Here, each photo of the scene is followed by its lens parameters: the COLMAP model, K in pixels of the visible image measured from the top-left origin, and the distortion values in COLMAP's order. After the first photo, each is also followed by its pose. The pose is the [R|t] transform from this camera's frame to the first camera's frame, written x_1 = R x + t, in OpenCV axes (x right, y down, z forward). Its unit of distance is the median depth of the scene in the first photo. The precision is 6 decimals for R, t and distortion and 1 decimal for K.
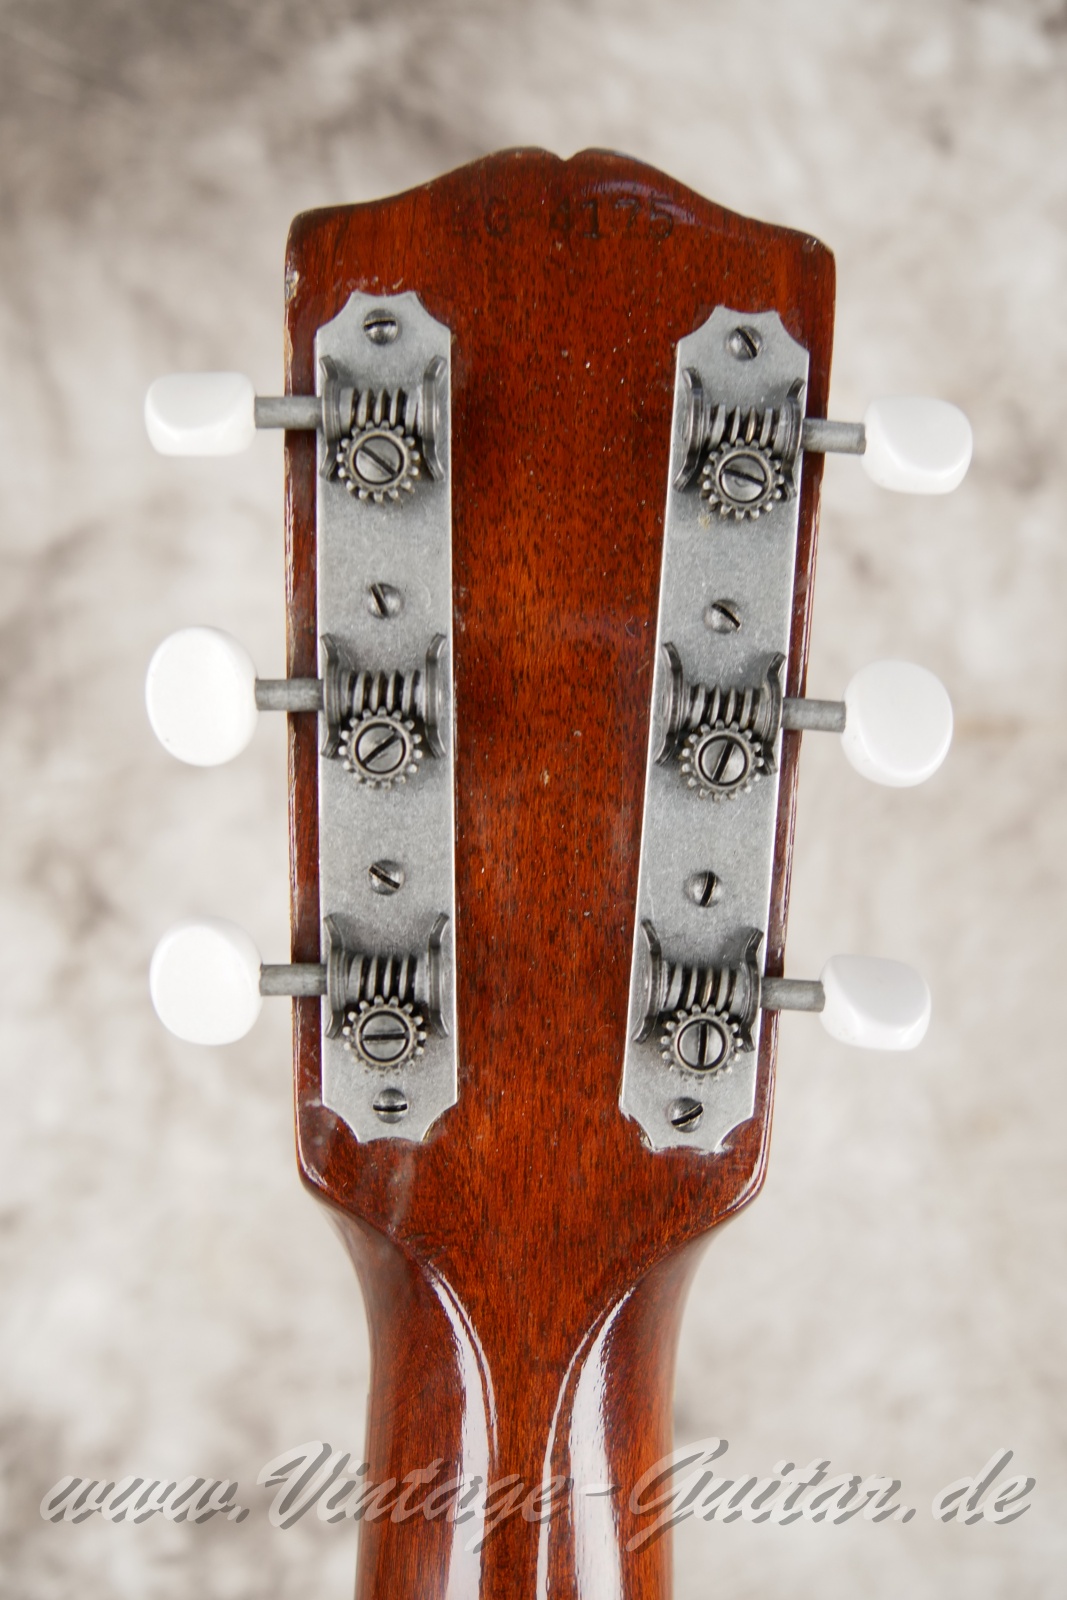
lens RADIAL K [[1324.1, 0, 536.3], [0, 1324.1, 803.9], [0, 0, 1]] dist [-0.075329, 0.038012]
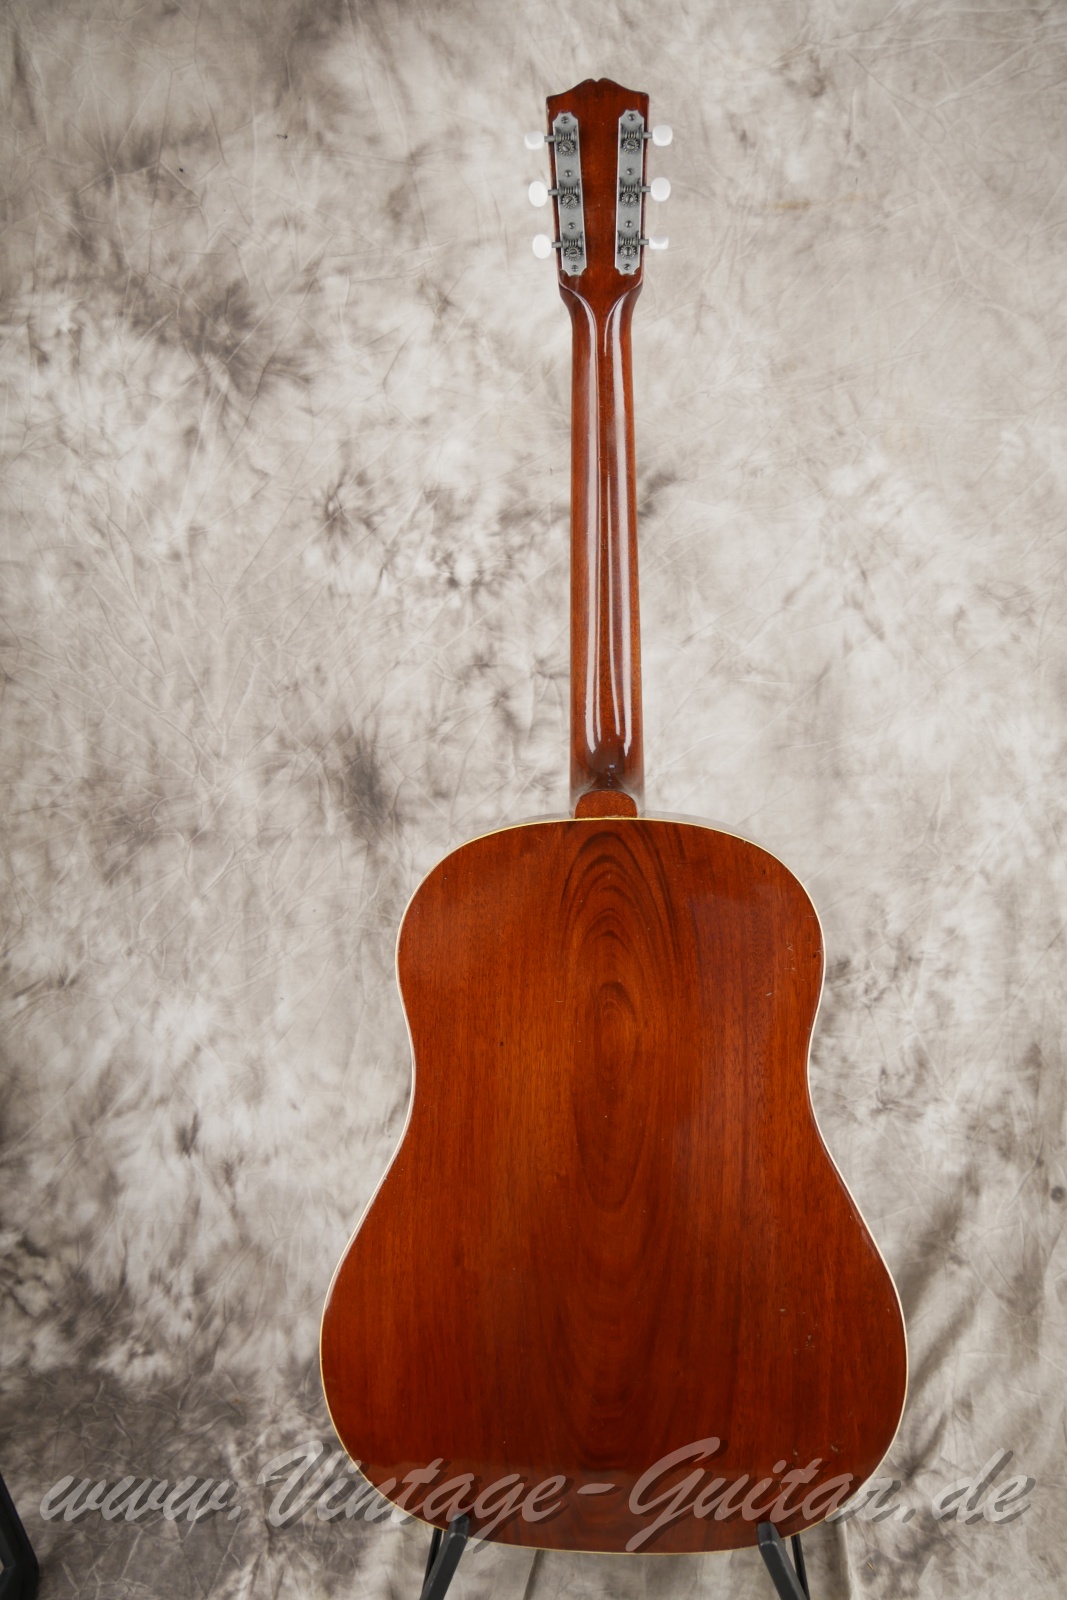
lens RADIAL K [[1324.1, 0, 539.1], [0, 1324.1, 803.8], [0, 0, 1]] dist [-0.075329, 0.038012]
pose [[0.994527, -0.033492, -0.098964, 0.202618], [0.062630, 0.949281, 0.308130, 0.625526], [0.083625, -0.312641, 0.946183, -4.713414]]
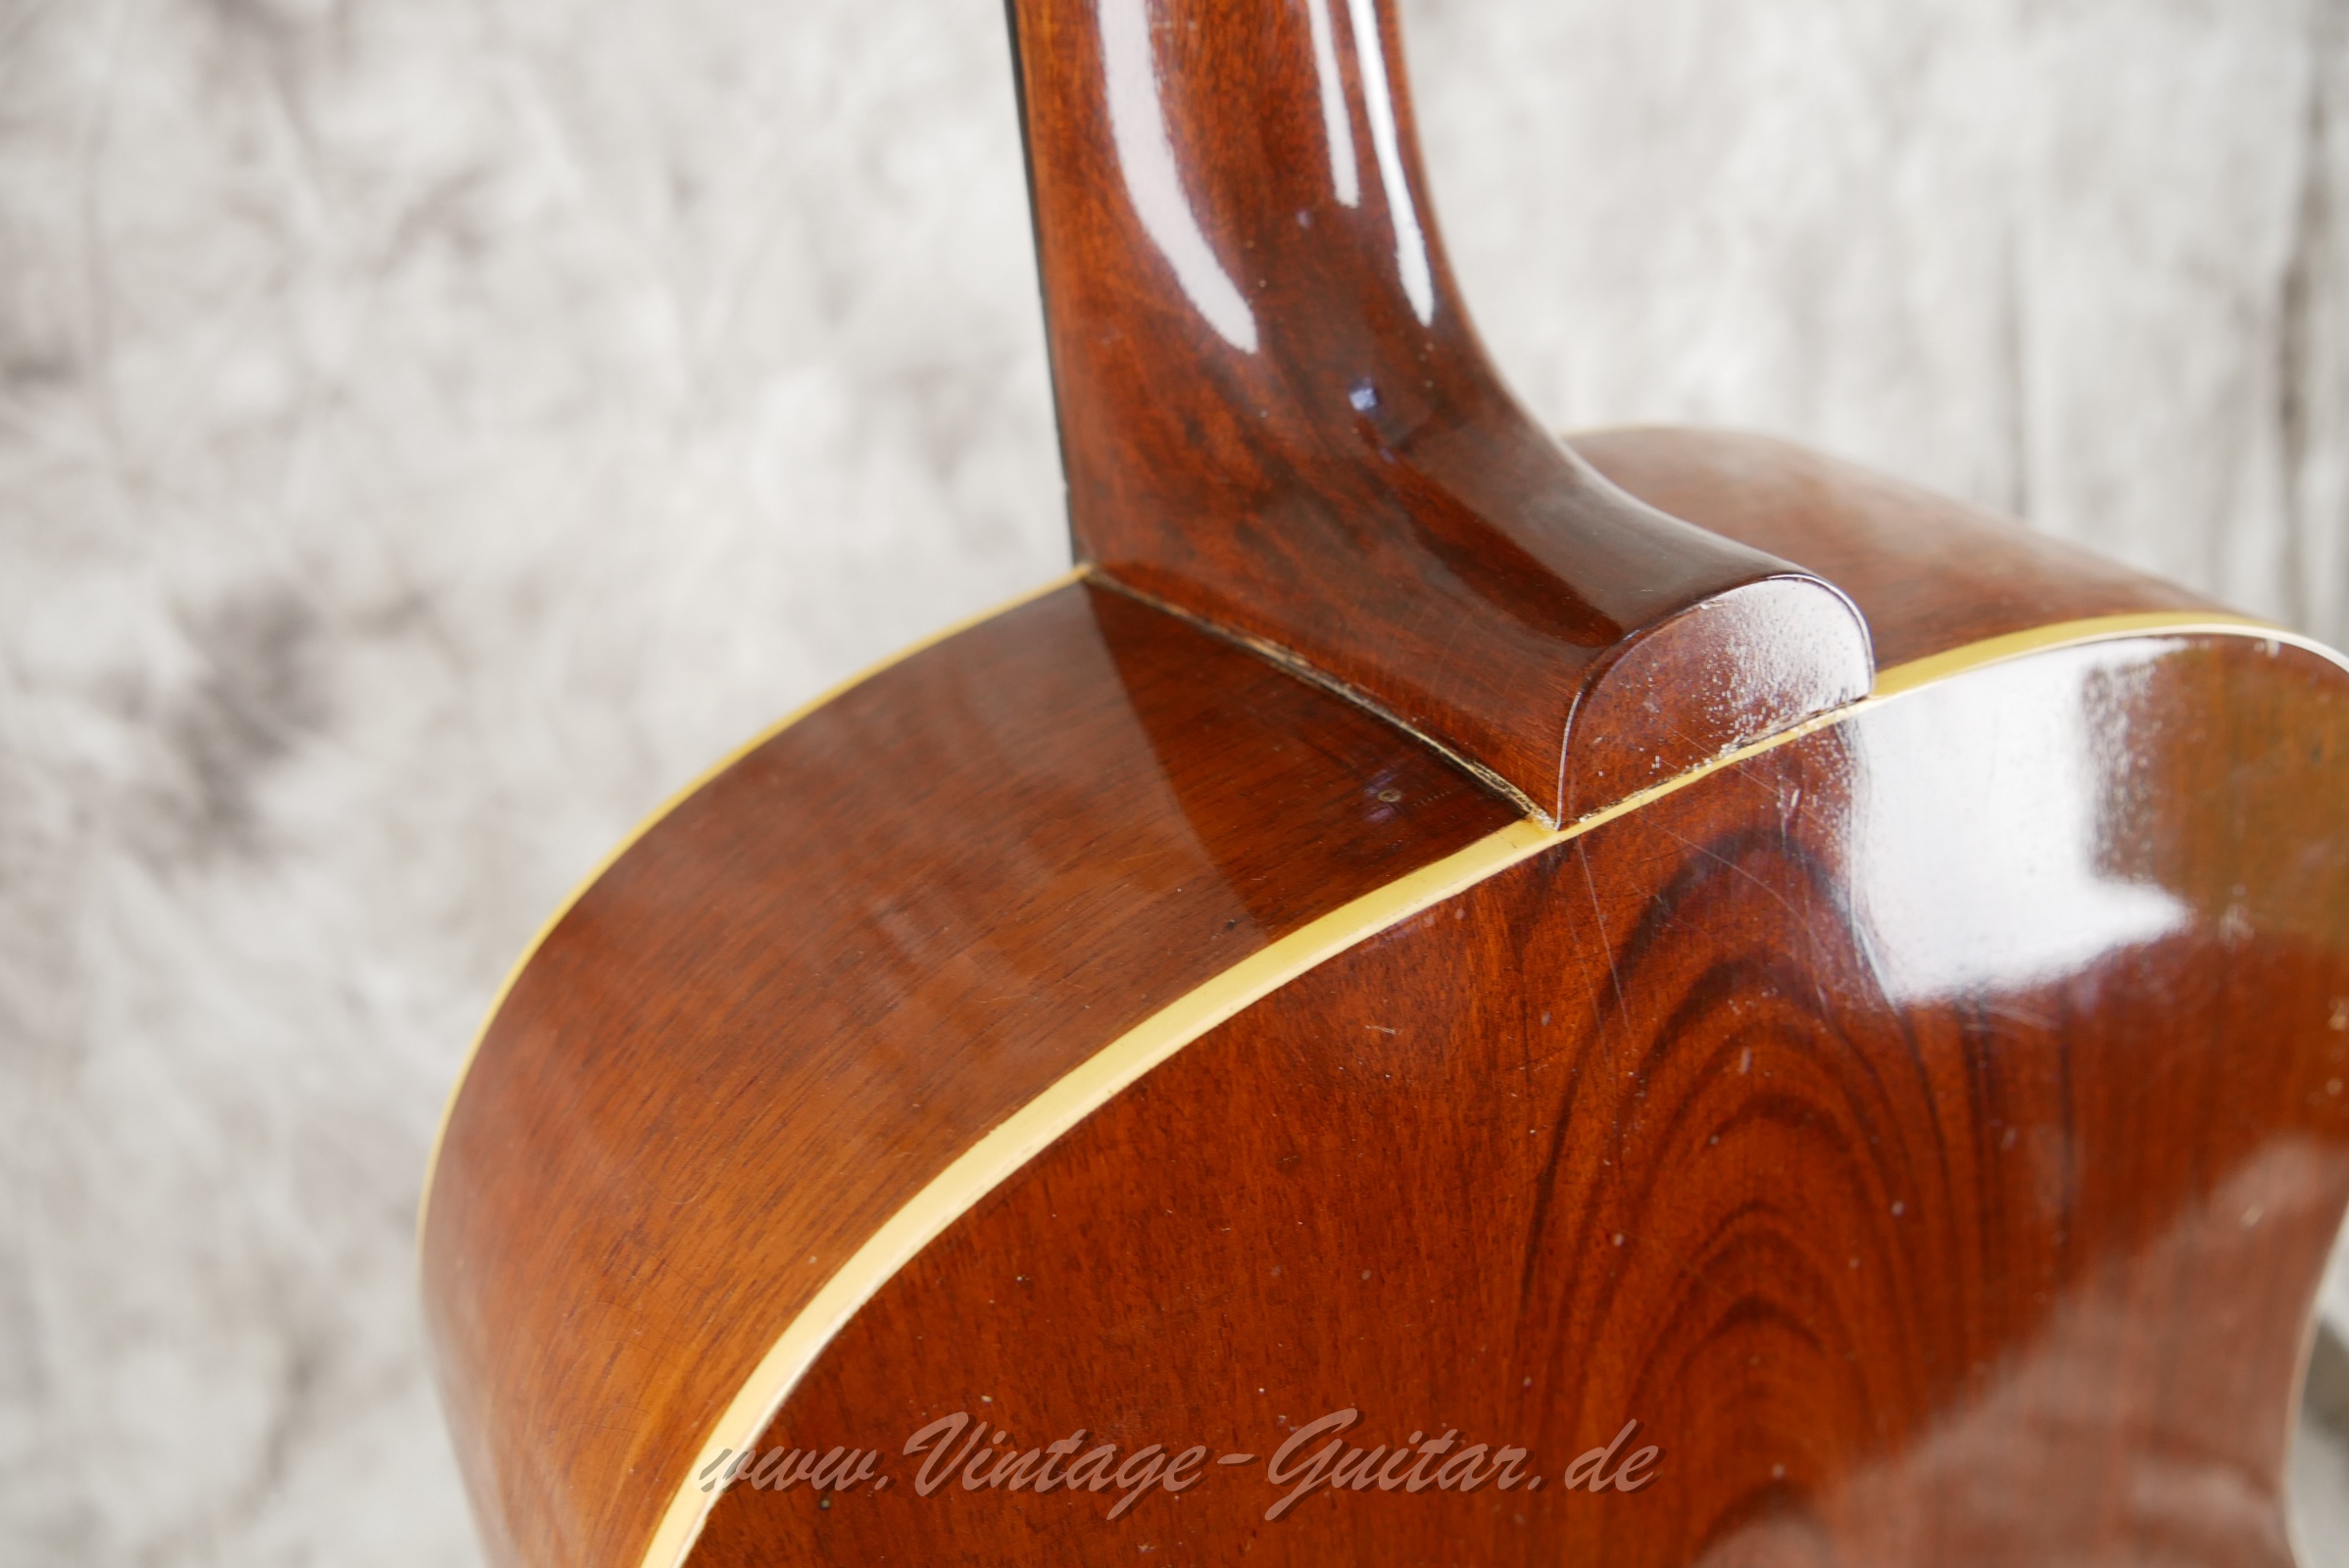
lens RADIAL K [[1943.9, 0, 1171.4], [0, 1943.9, 781.3], [0, 0, 1]] dist [-0.075329, 0.038012]
pose [[0.884187, -0.331855, 0.328763, -0.716692], [0.011147, 0.718578, 0.695357, 1.454233], [-0.467000, -0.611161, 0.639056, -0.527340]]
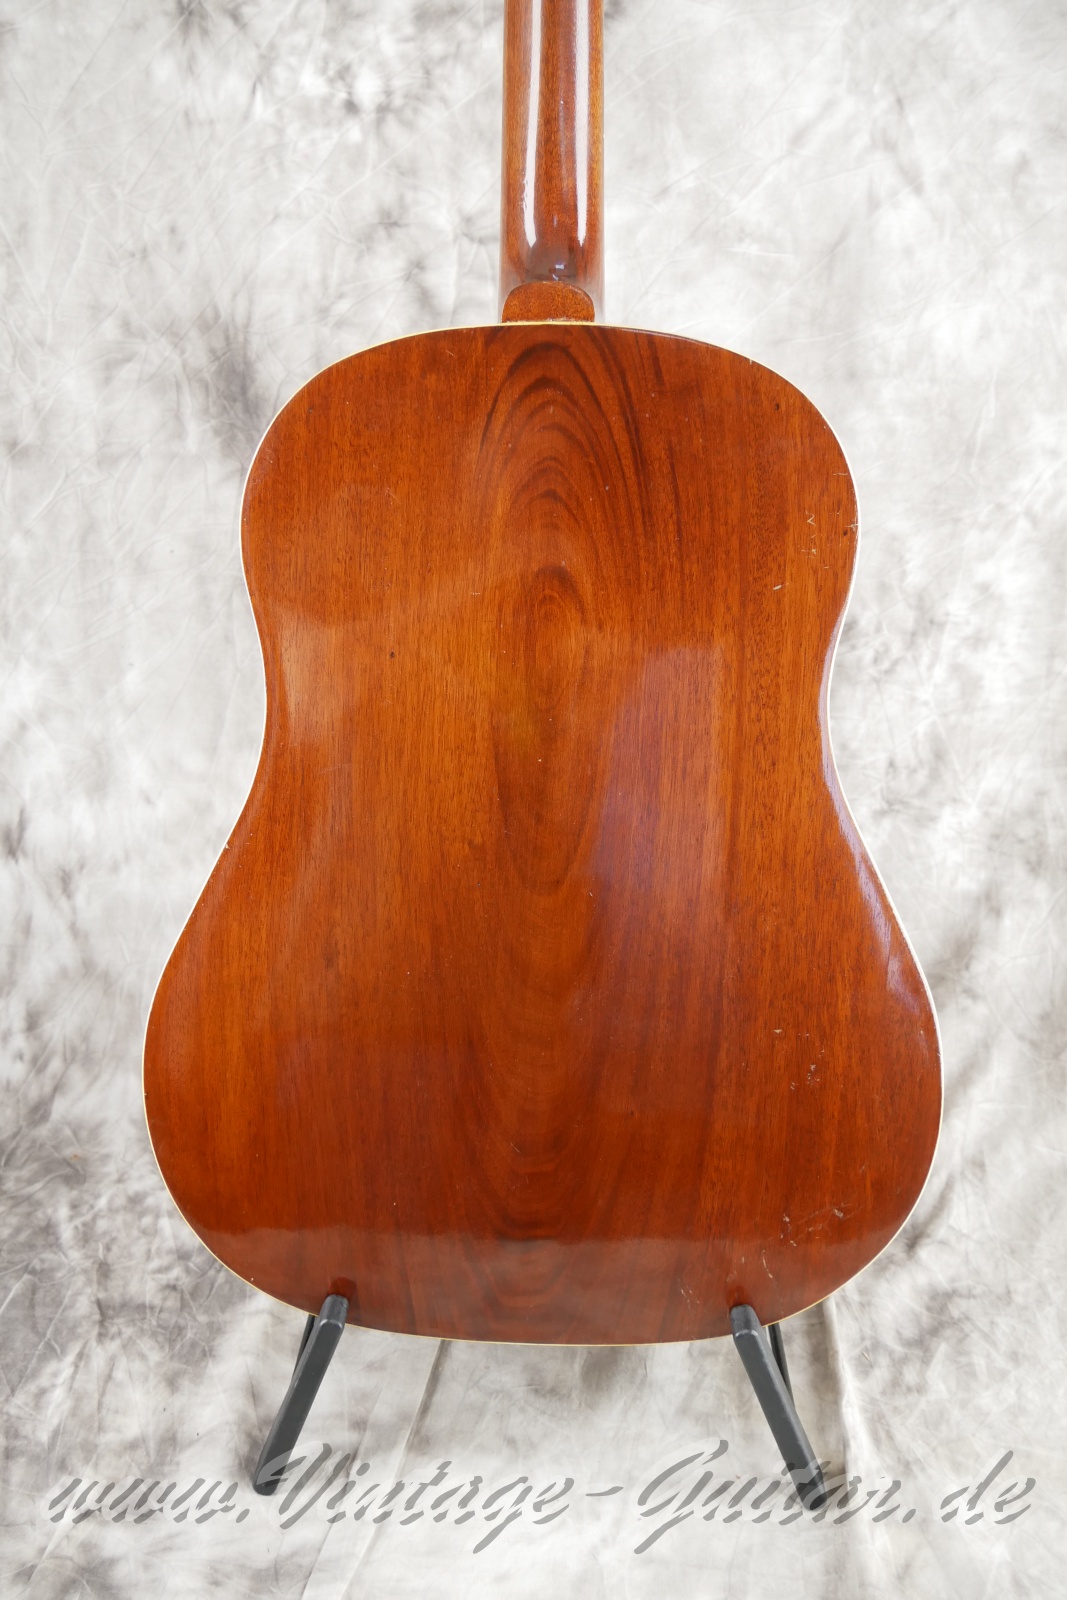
lens RADIAL K [[1324.1, 0, 536.2], [0, 1324.1, 804.0], [0, 0, 1]] dist [-0.075329, 0.038012]
pose [[0.998095, -0.004946, -0.061504, 0.126547], [0.032222, 0.891851, 0.451181, 1.826580], [0.052621, -0.452303, 0.890311, -3.522815]]
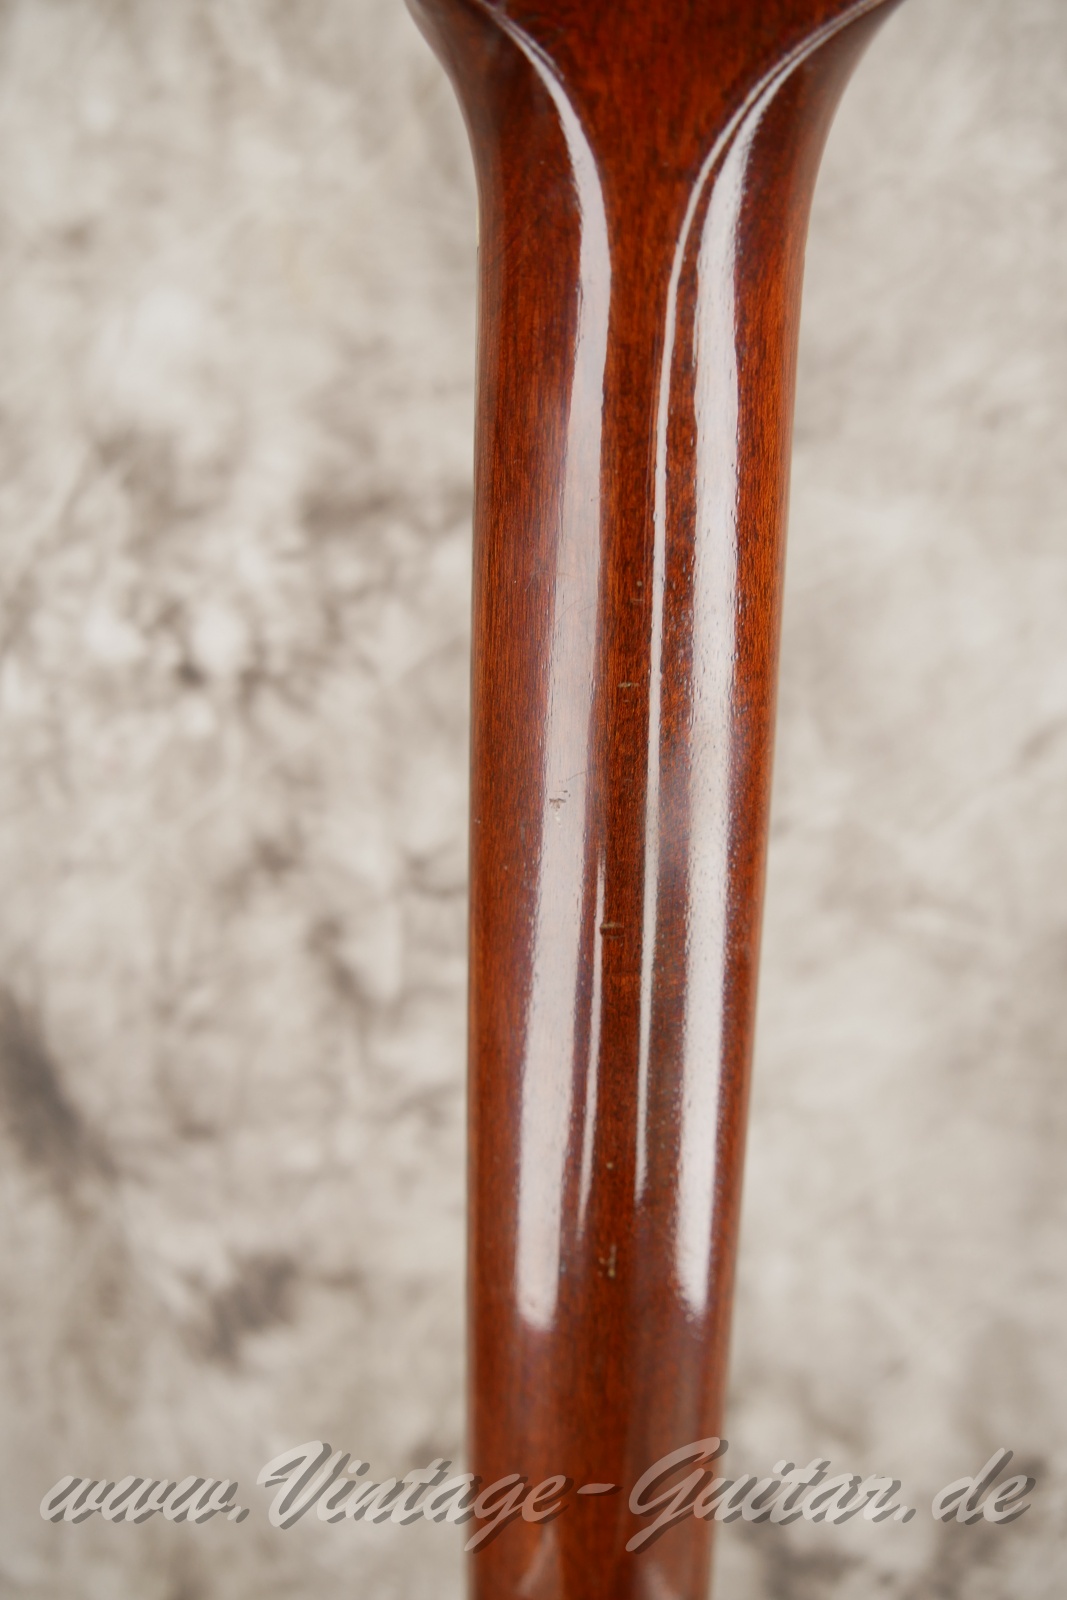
lens RADIAL K [[1324.1, 0, 539.3], [0, 1324.1, 797.7], [0, 0, 1]] dist [-0.075329, 0.038012]
pose [[0.998467, 0.006354, -0.054978, -0.033351], [0.027871, 0.800493, 0.598693, 0.225618], [0.047813, -0.599308, 0.799089, 0.016496]]
